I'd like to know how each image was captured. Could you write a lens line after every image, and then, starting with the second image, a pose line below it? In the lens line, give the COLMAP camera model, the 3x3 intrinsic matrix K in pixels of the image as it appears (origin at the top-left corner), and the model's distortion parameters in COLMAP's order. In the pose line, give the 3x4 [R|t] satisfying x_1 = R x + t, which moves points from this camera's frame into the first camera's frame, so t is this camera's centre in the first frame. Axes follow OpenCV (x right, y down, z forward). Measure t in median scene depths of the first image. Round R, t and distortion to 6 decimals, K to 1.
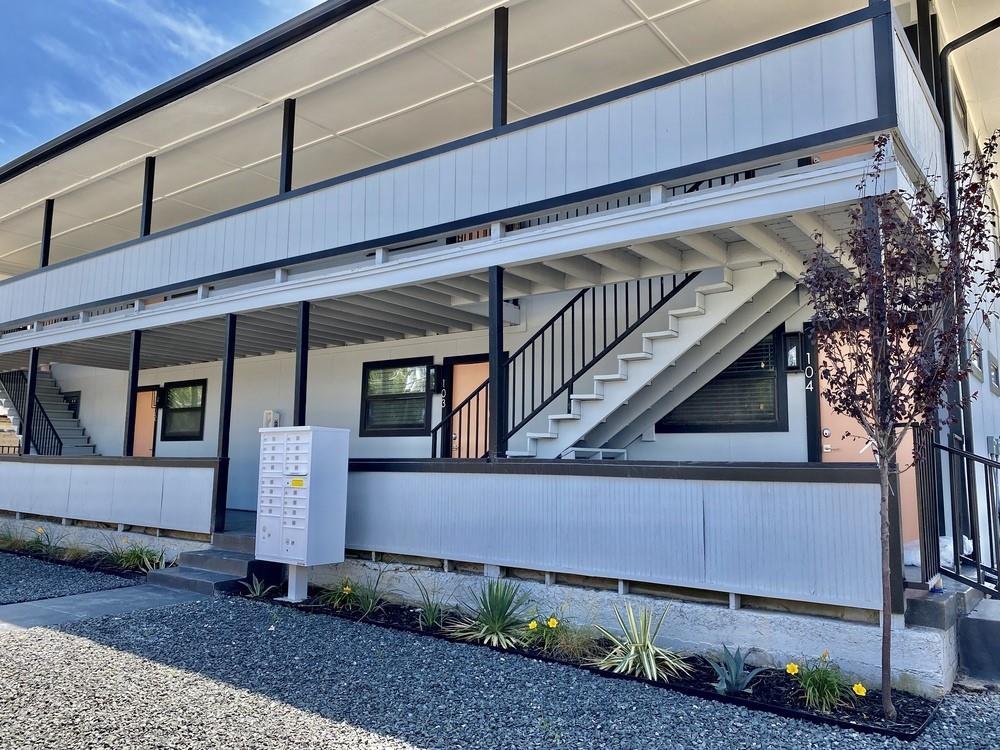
lens RADIAL K [[742.2, 0, 500.0], [0, 742.2, 375.0], [0, 0, 1]] dist [0.001602, 0.000521]
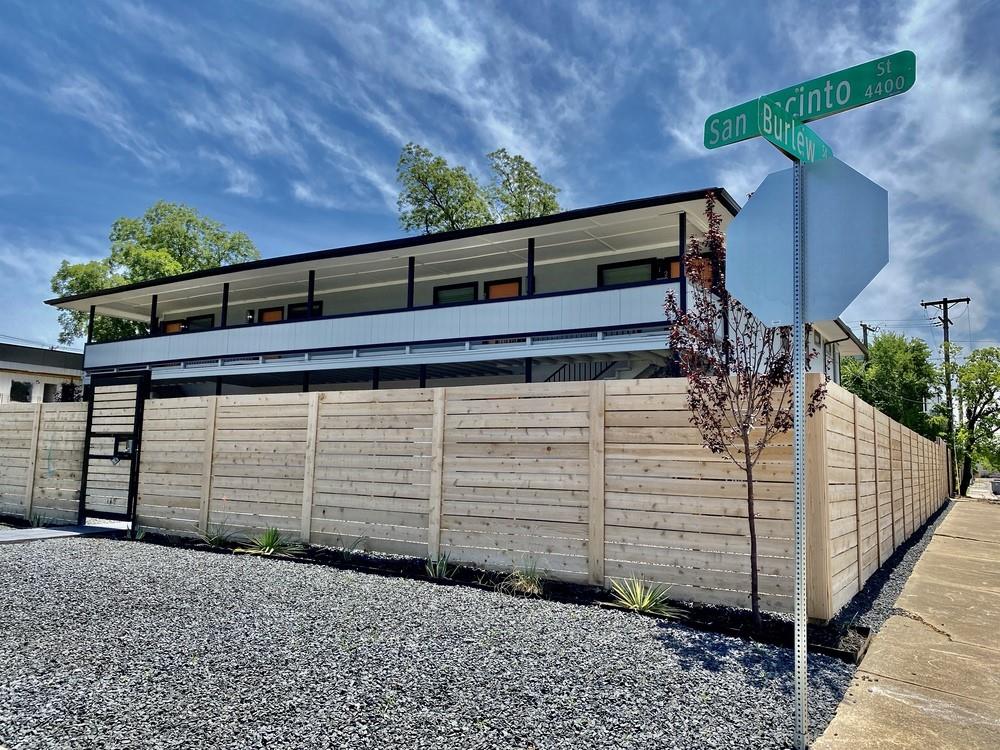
lens RADIAL K [[742.2, 0, 500.0], [0, 742.2, 375.0], [0, 0, 1]] dist [0.001602, 0.000521]
pose [[0.997834, 0.014953, 0.064061, -0.219993], [-0.014999, 0.999887, 0.000227, -0.084448], [-0.064051, -0.001187, 0.997946, -1.166444]]
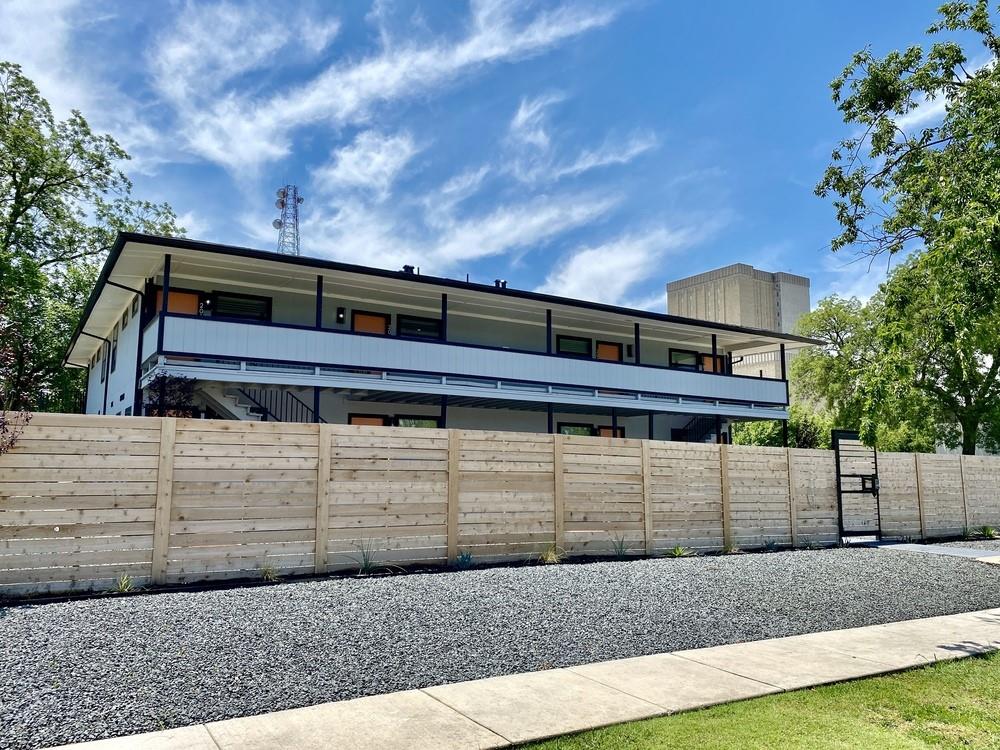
lens RADIAL K [[796.8, 0, 500.0], [0, 796.8, 375.0], [0, 0, 1]] dist [0.009231, 0.003910]
pose [[0.395114, 0.113564, 0.911585, -2.581654], [-0.096450, 0.991973, -0.081773, 0.014051], [-0.913555, -0.055612, 0.402896, 0.002840]]
